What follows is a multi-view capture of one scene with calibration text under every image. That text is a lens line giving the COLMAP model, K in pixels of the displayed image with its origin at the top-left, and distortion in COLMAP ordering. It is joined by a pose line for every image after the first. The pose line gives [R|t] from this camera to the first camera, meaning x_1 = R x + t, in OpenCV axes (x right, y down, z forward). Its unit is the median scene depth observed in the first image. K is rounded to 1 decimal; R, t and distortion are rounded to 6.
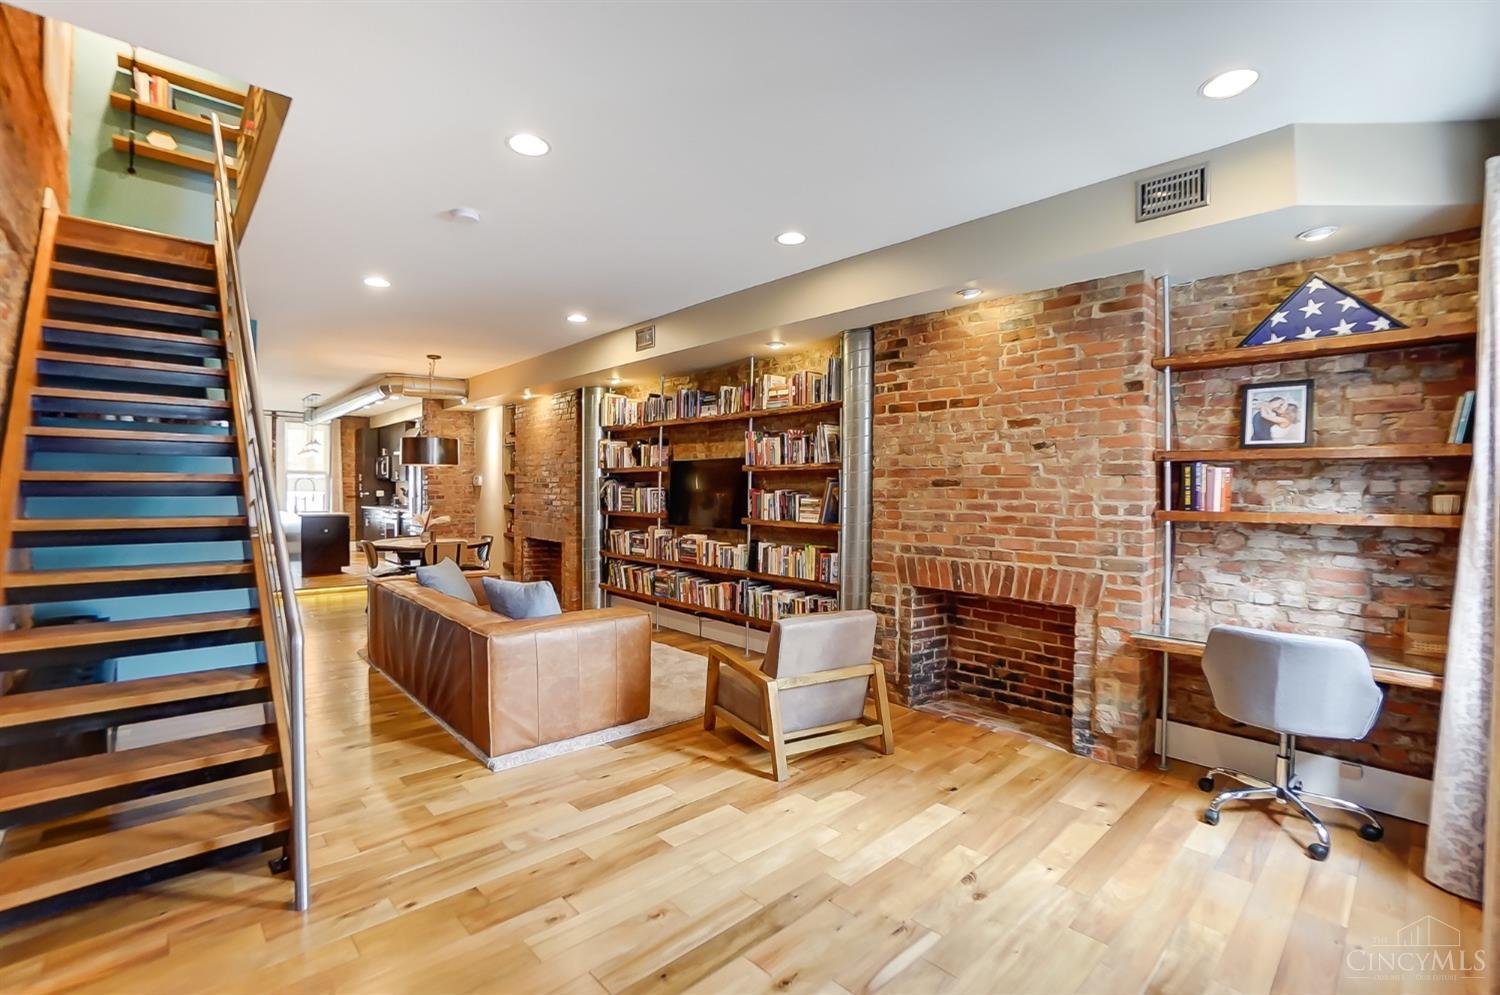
lens RADIAL K [[667.7, 0, 750.0], [0, 667.7, 497.5], [0, 0, 1]] dist [-0.070852, 0.022145]
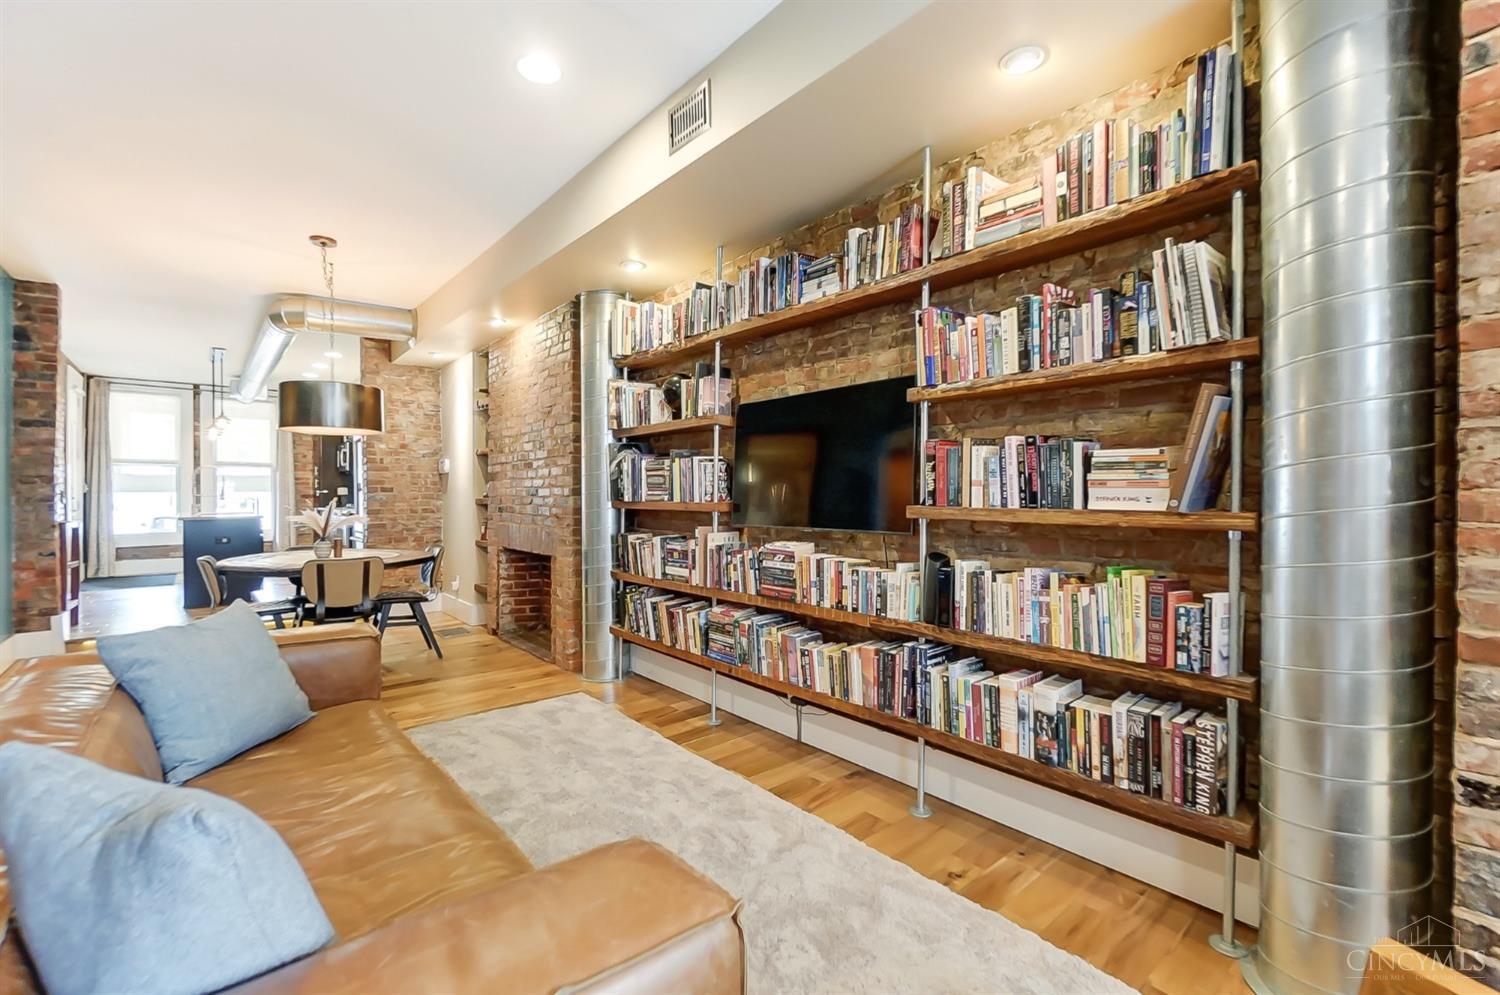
lens RADIAL K [[657.8, 0, 750.0], [0, 657.8, 497.5], [0, 0, 1]] dist [0.004064, 0.000034]
pose [[0.998781, -0.008681, -0.048594, -0.102129], [0.008258, 0.999926, -0.008889, 0.030153], [0.048668, 0.008477, 0.998779, 0.581718]]
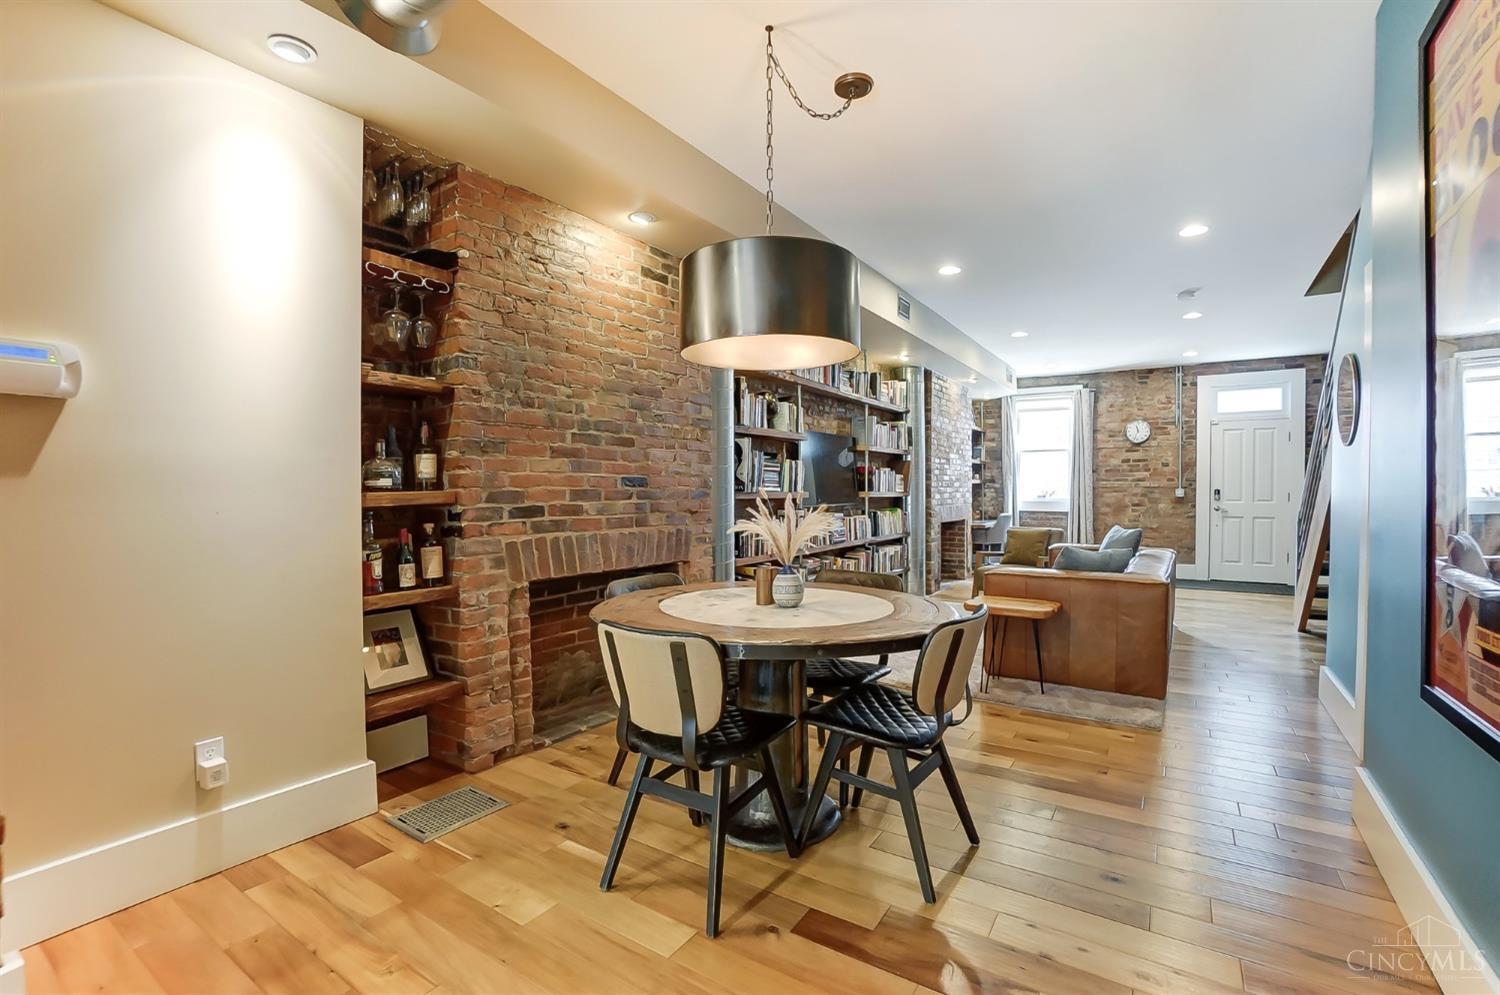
lens RADIAL K [[667.5, 0, 751.0], [0, 667.5, 494.6], [0, 0, 1]] dist [-0.063301, 0.022248]
pose [[-0.230031, -0.016753, 0.973039, -1.123093], [0.010300, 0.999754, 0.019648, 0.012241], [-0.973129, 0.014542, -0.229802, 1.537417]]
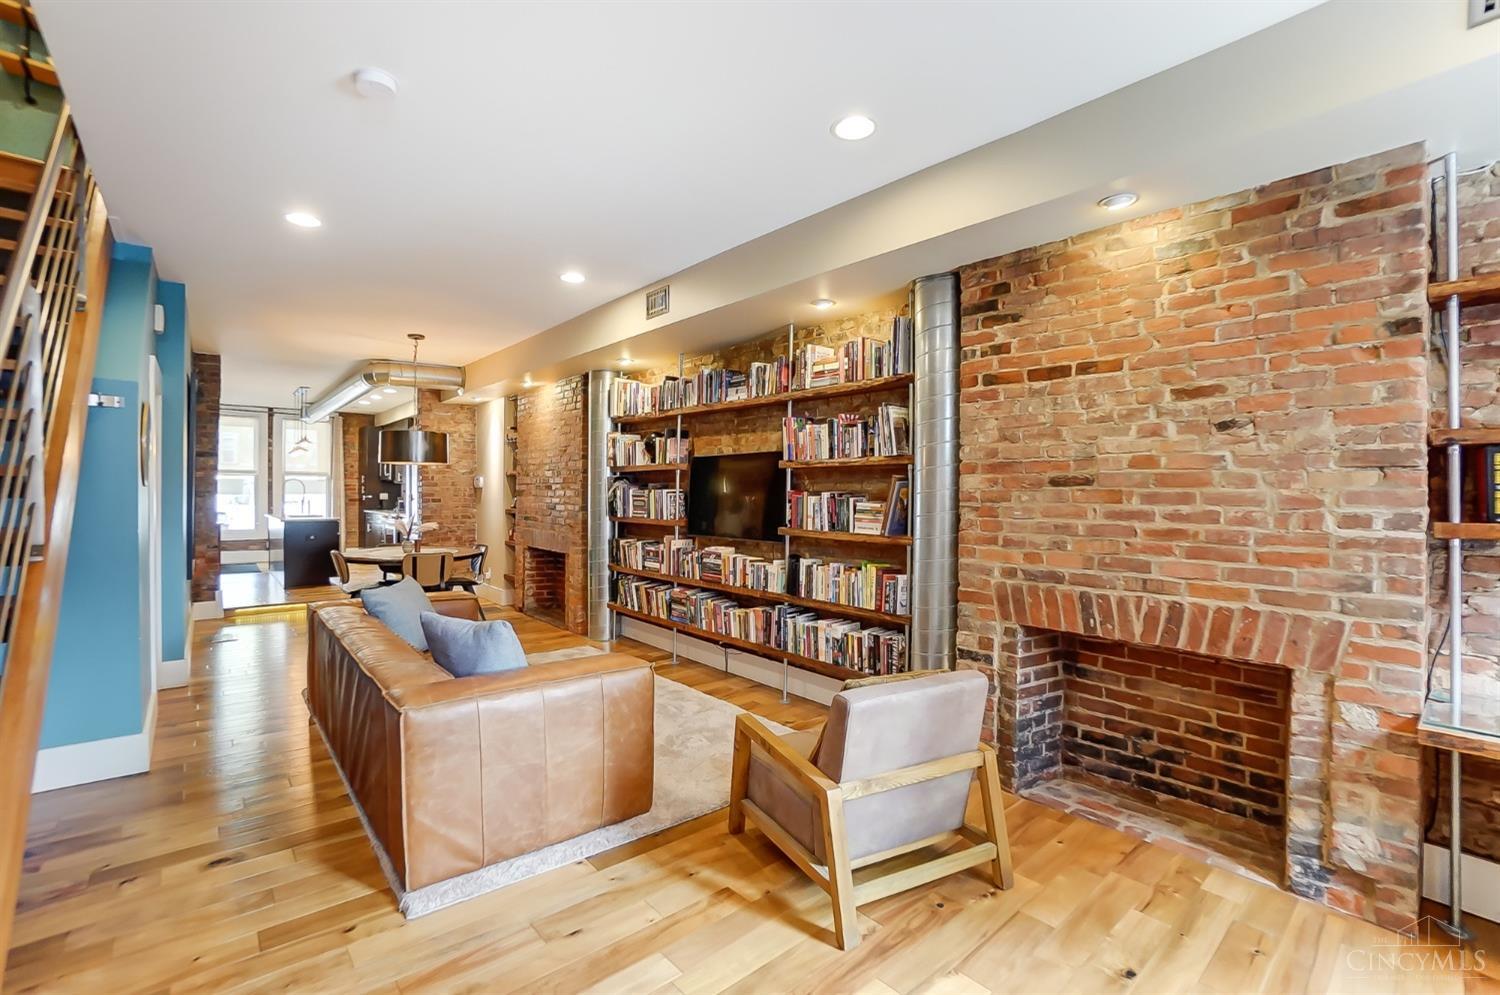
lens RADIAL K [[667.5, 0, 751.0], [0, 667.5, 494.6], [0, 0, 1]] dist [-0.063301, 0.022248]
pose [[0.999145, 0.000633, -0.041329, -0.012697], [-0.001032, 0.999953, -0.009633, -0.000270], [0.041321, 0.009667, 0.999099, 0.219671]]
